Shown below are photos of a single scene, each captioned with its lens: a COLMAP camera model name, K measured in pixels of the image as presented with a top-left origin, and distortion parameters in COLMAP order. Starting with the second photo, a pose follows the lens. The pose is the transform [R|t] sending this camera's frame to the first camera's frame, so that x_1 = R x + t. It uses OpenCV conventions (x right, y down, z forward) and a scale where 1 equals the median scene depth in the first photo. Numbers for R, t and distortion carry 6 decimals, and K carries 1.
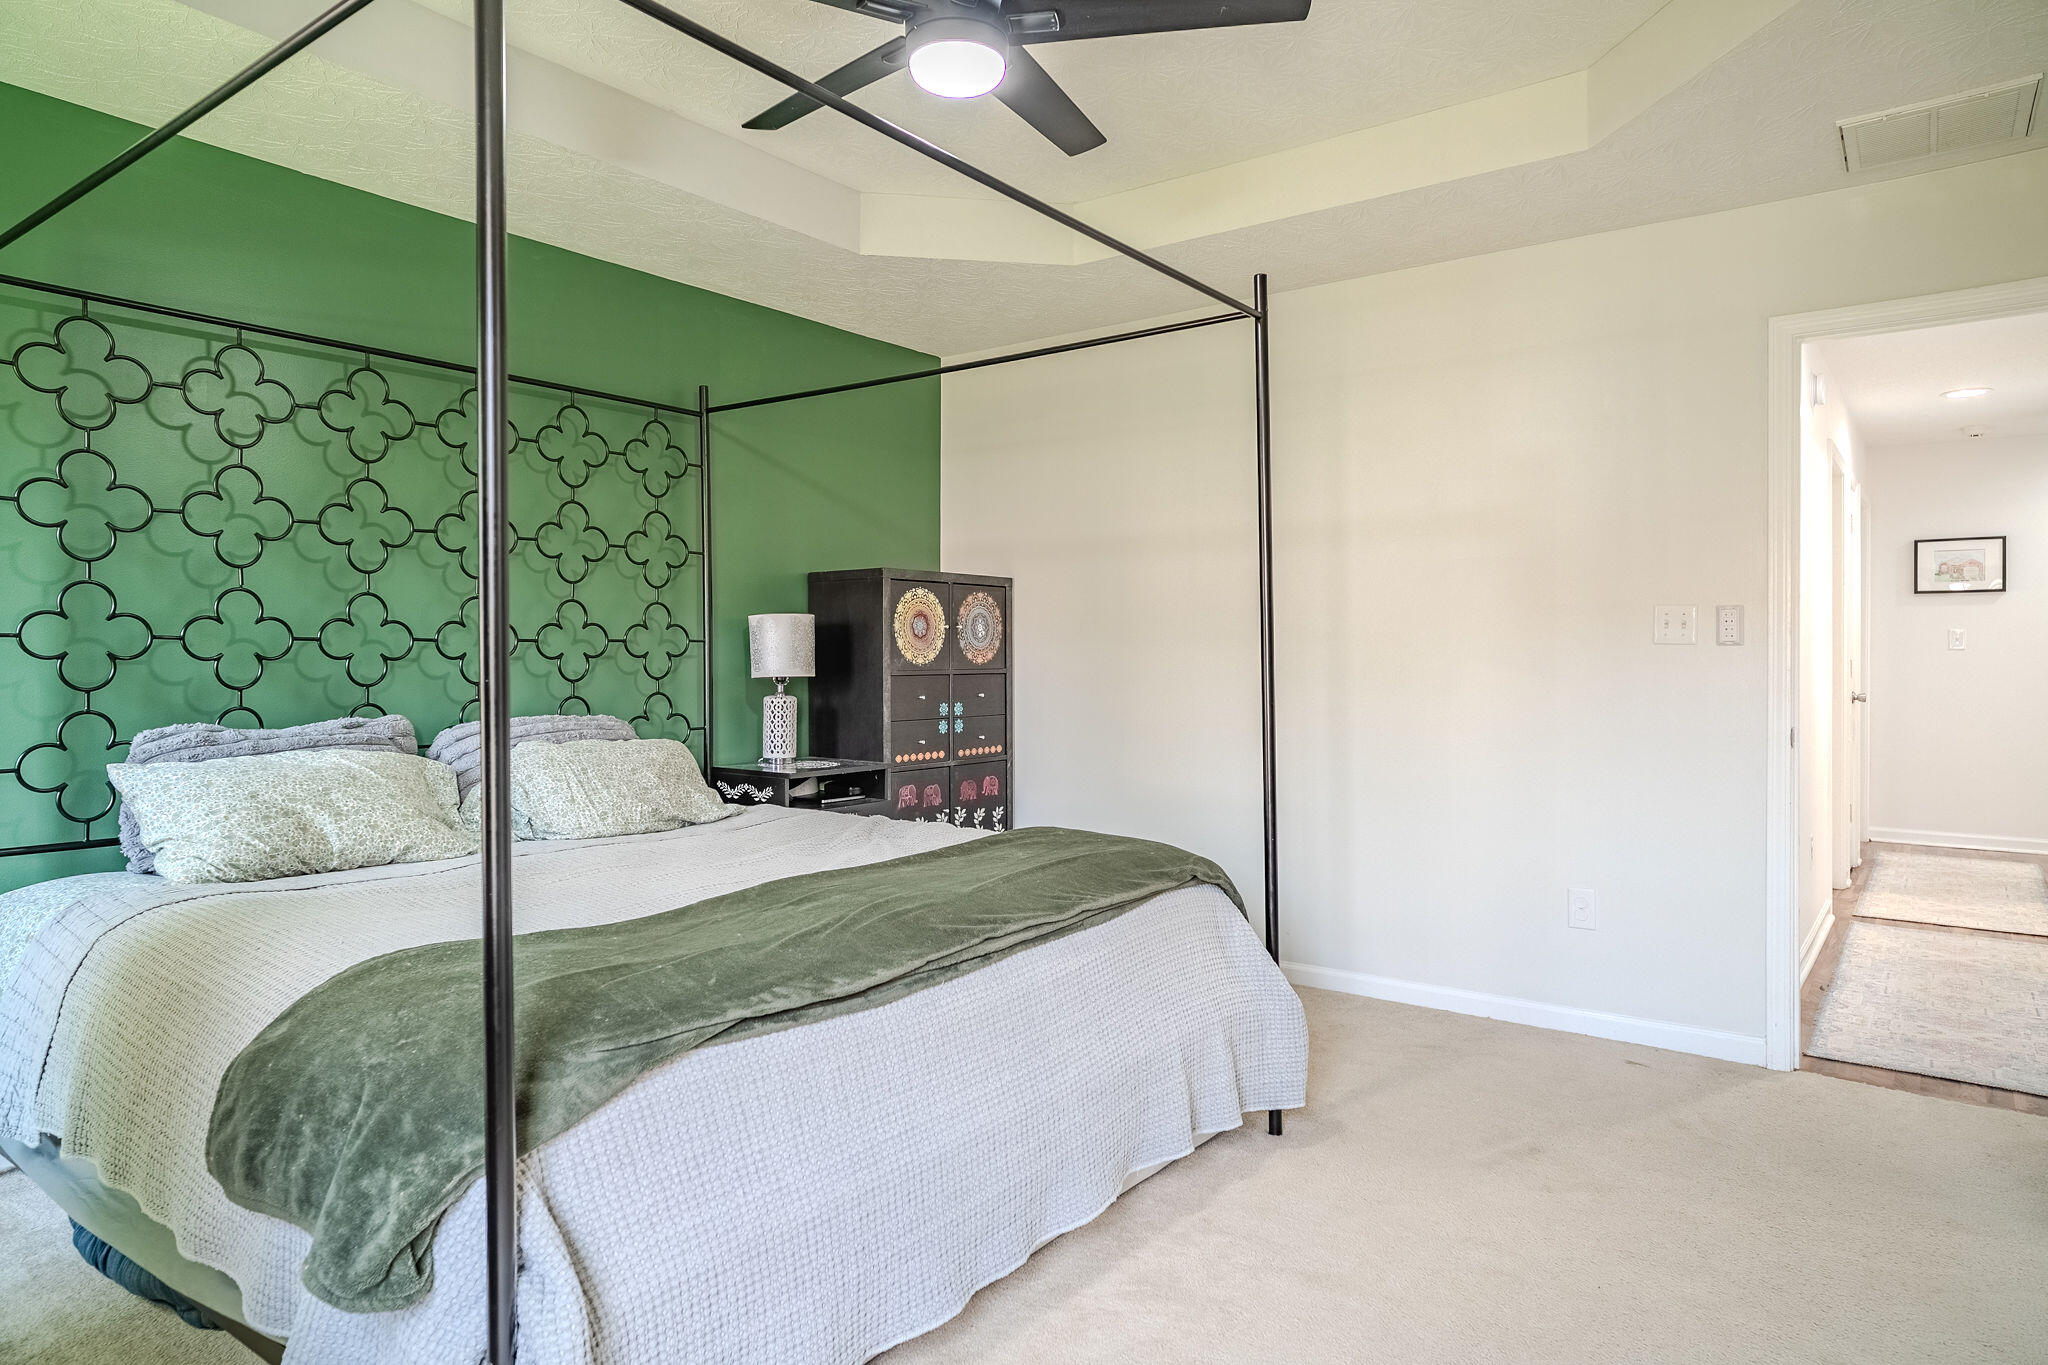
lens RADIAL K [[1245.4, 0, 1011.9], [0, 1245.4, 666.2], [0, 0, 1]] dist [-0.018246, 0.018186]
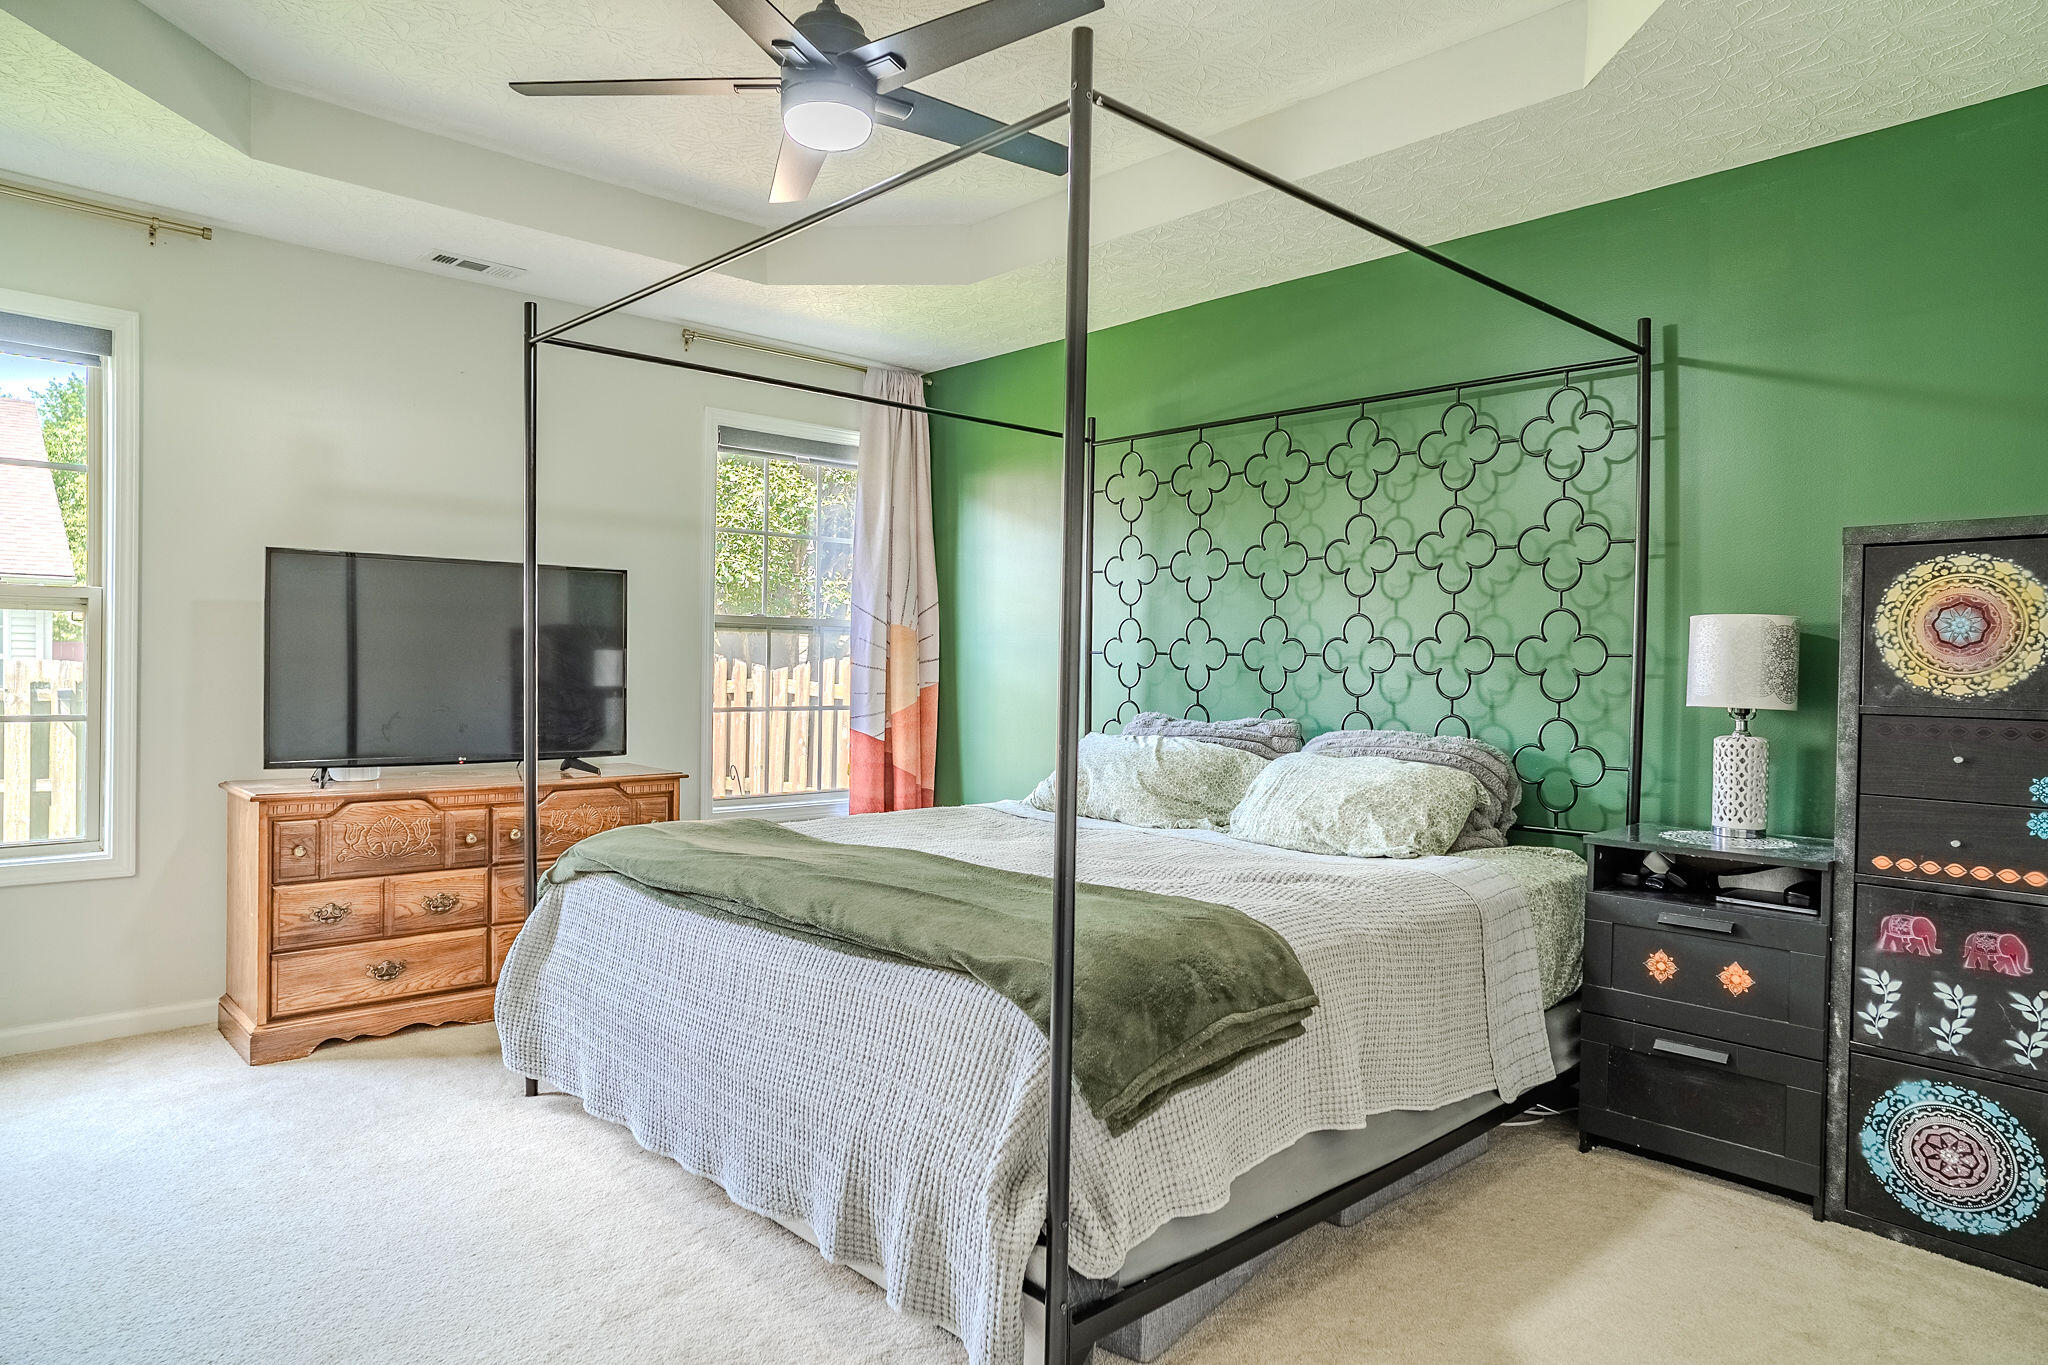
lens RADIAL K [[1245.4, 0, 1023.2], [0, 1245.4, 684.1], [0, 0, 1]] dist [-0.018246, 0.018186]
pose [[-0.173771, 0.015823, -0.984659, 0.525189], [-0.024723, 0.999486, 0.020424, -0.008244], [0.984476, 0.027893, -0.173290, 0.709793]]
